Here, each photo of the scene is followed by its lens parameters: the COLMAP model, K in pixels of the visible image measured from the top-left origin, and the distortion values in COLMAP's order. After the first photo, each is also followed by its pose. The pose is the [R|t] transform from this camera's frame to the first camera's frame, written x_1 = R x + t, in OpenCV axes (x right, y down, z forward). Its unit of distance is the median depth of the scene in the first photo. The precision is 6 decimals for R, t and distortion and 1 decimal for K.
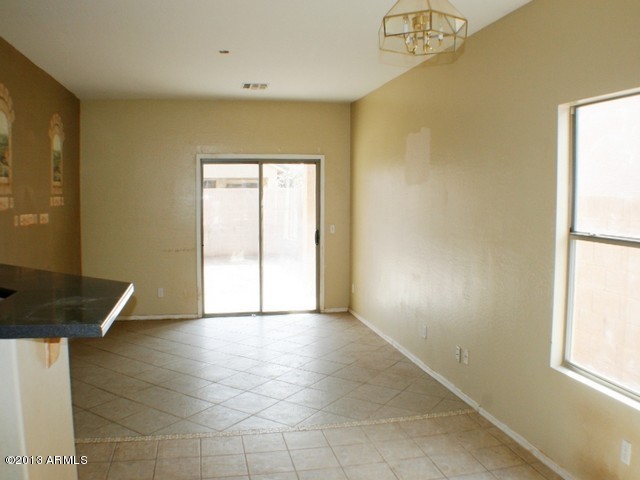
lens RADIAL K [[740.2, 0, 320.0], [0, 740.2, 240.0], [0, 0, 1]] dist [-0.093810, 0.001134]
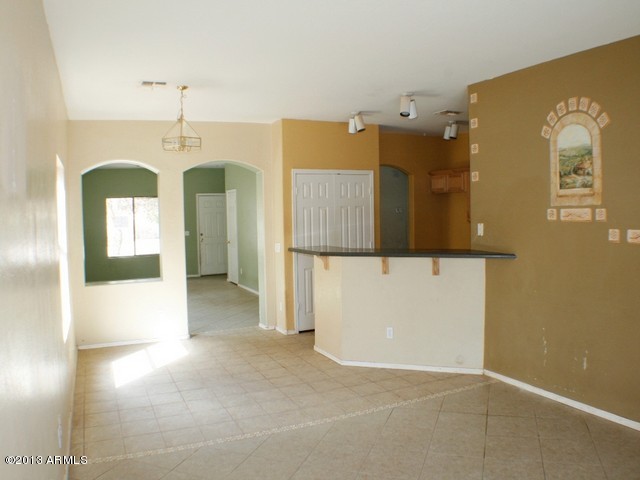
lens RADIAL K [[483.2, 0, 320.0], [0, 483.2, 240.0], [0, 0, 1]] dist [-0.194345, 0.068629]
pose [[-0.976764, 0.036189, -0.211238, 0.025079], [0.003295, 0.988059, 0.154038, -0.110821], [0.214291, 0.149763, -0.965220, 1.566088]]
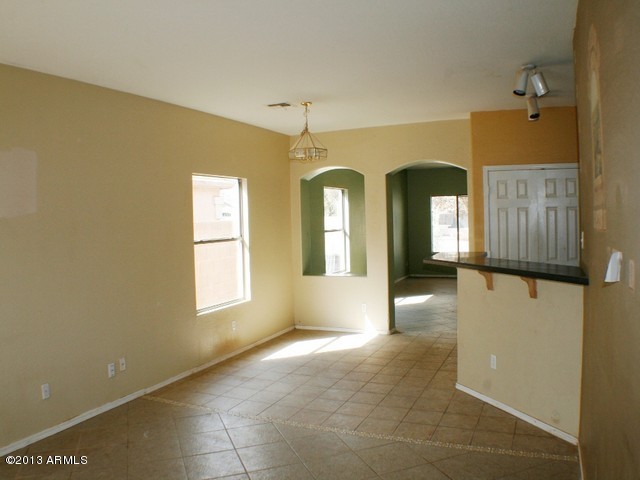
lens RADIAL K [[483.2, 0, 320.0], [0, 483.2, 240.0], [0, 0, 1]] dist [-0.194345, 0.068629]
pose [[-0.820752, -0.000573, 0.571284, -0.488459], [0.086035, 0.988470, 0.124597, -0.099795], [-0.564768, 0.151413, -0.811240, 1.459881]]
